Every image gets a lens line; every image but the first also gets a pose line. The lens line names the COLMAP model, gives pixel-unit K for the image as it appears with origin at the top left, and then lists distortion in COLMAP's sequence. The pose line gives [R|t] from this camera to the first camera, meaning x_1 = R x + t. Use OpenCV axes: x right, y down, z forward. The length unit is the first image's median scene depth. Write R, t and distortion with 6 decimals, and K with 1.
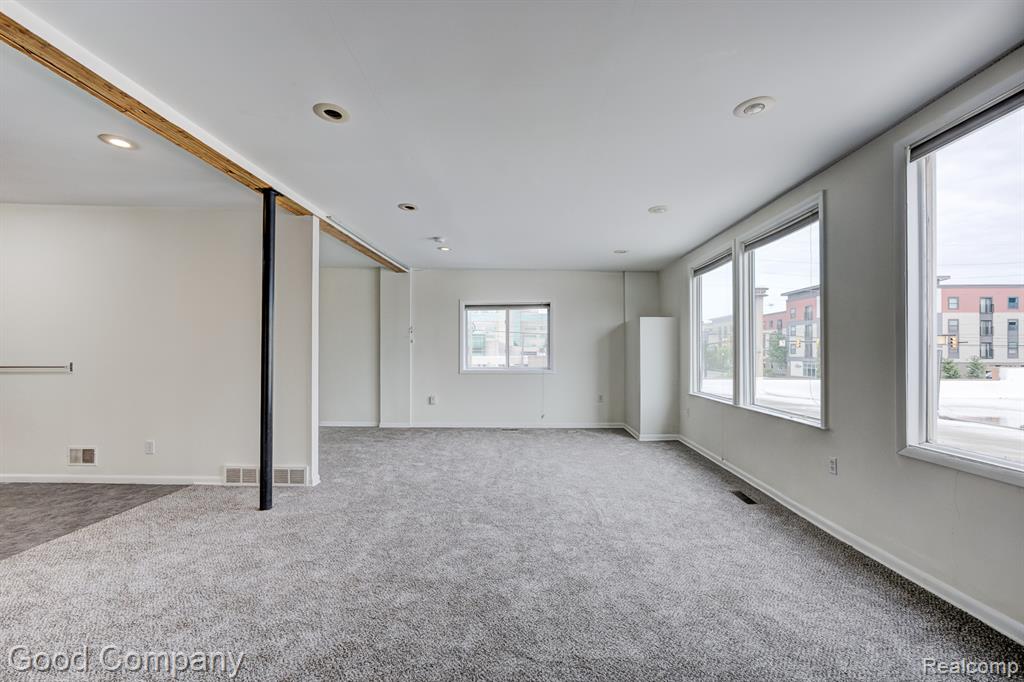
lens RADIAL K [[422.2, 0, 512.6], [0, 422.2, 351.5], [0, 0, 1]] dist [-0.020134, 0.010206]
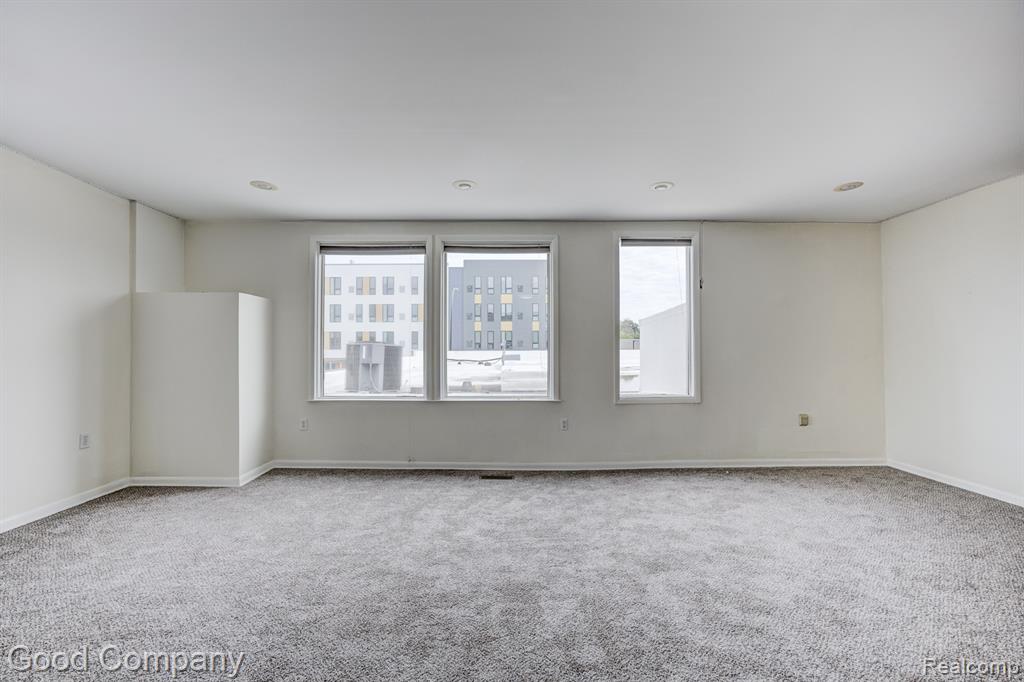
lens RADIAL K [[417.5, 0, 507.4], [0, 417.5, 344.2], [0, 0, 1]] dist [-0.021191, 0.009008]
pose [[-0.048464, 0.012950, 0.998741, -0.513972], [-0.002818, 0.999910, -0.013102, 0.006068], [-0.998821, -0.003450, -0.048423, 0.930878]]
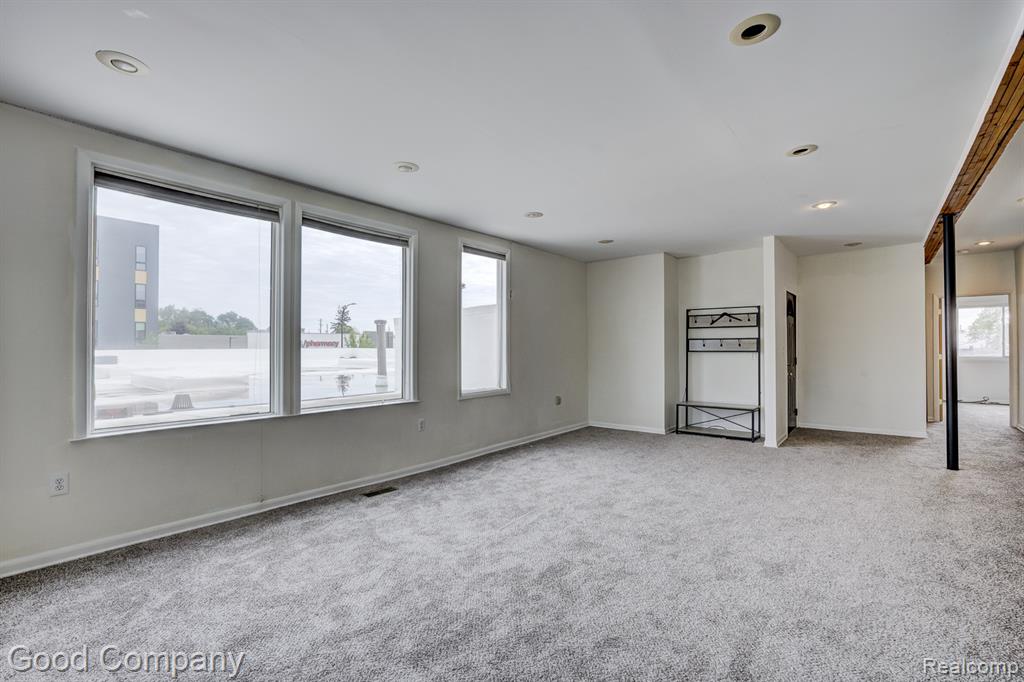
lens RADIAL K [[467.2, 0, 512.0], [0, 467.2, 341.0], [0, 0, 1]] dist [-0.022147, 0.000985]
pose [[-0.803473, 0.010226, 0.595254, -0.330939], [-0.000139, 0.999849, -0.017365, 0.006689], [-0.595342, -0.014035, -0.803350, 1.550618]]
